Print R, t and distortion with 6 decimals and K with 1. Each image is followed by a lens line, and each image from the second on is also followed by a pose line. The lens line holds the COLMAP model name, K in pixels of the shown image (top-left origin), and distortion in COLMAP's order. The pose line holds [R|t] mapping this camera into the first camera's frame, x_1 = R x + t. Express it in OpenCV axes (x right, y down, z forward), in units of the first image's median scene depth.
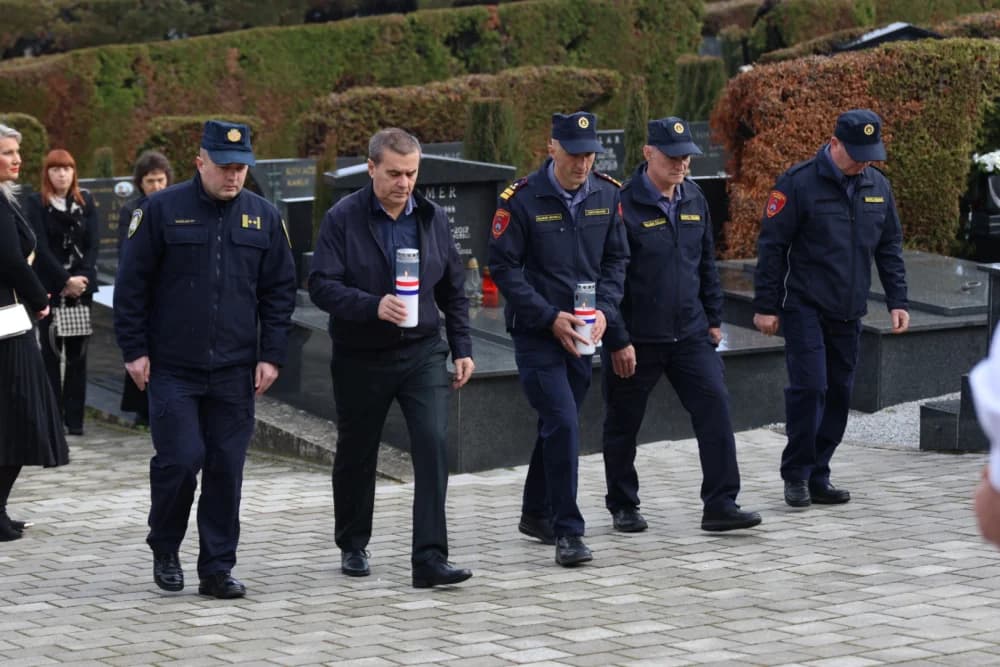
lens RADIAL K [[2683.5, 0, 502.0], [0, 2683.5, 308.2], [0, 0, 1]] dist [0.221472, -1.087889]
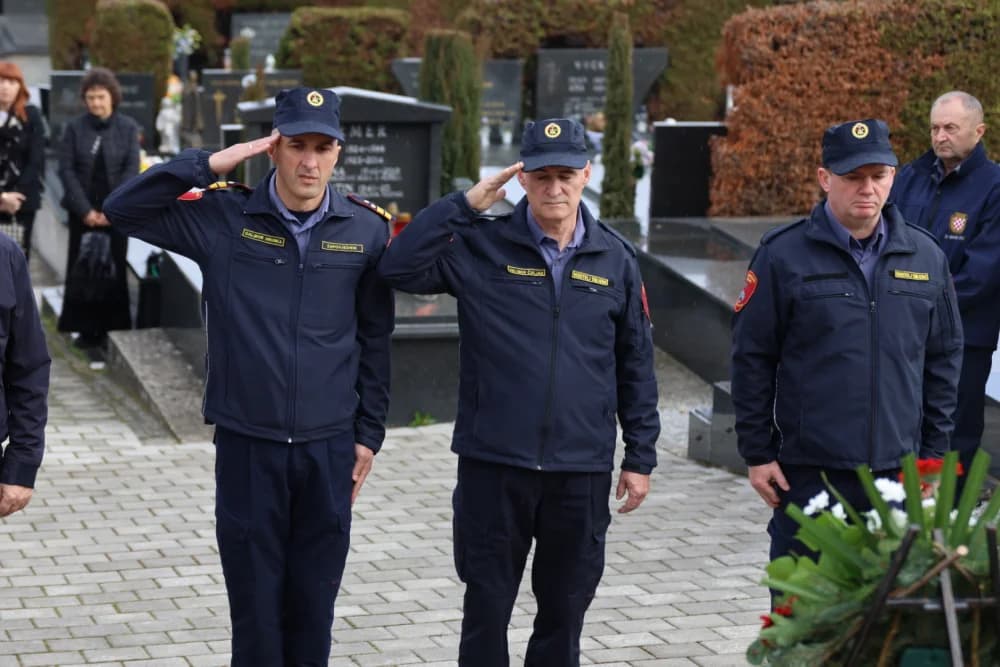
lens RADIAL K [[2942.1, 0, 494.7], [0, 2942.1, 334.9], [0, 0, 1]] dist [0.241625, -1.227066]
pose [[0.971650, 0.077145, -0.223483, 0.230575], [-0.063193, 0.995618, 0.068933, -0.040978], [0.227822, -0.052856, 0.972267, -0.007745]]
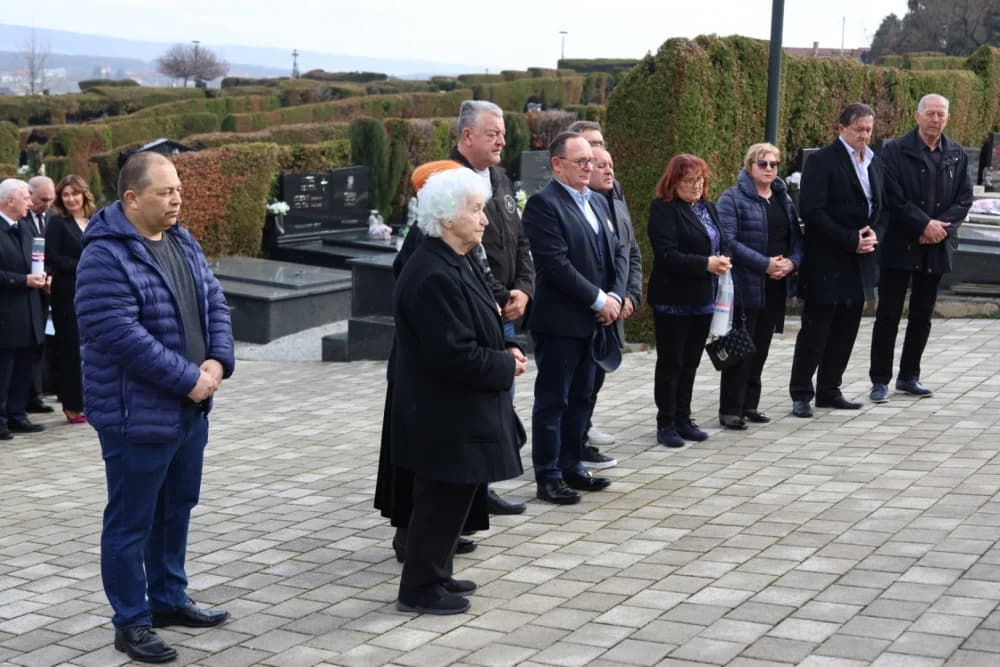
lens RADIAL K [[1349.5, 0, 498.4], [0, 1349.5, 332.7], [0, 0, 1]] dist [-0.044825, 0.004622]
pose [[0.888188, -0.061886, 0.455293, -0.114774], [0.047507, 0.997946, 0.042968, -0.000568], [-0.457017, -0.016534, 0.889304, 0.090001]]
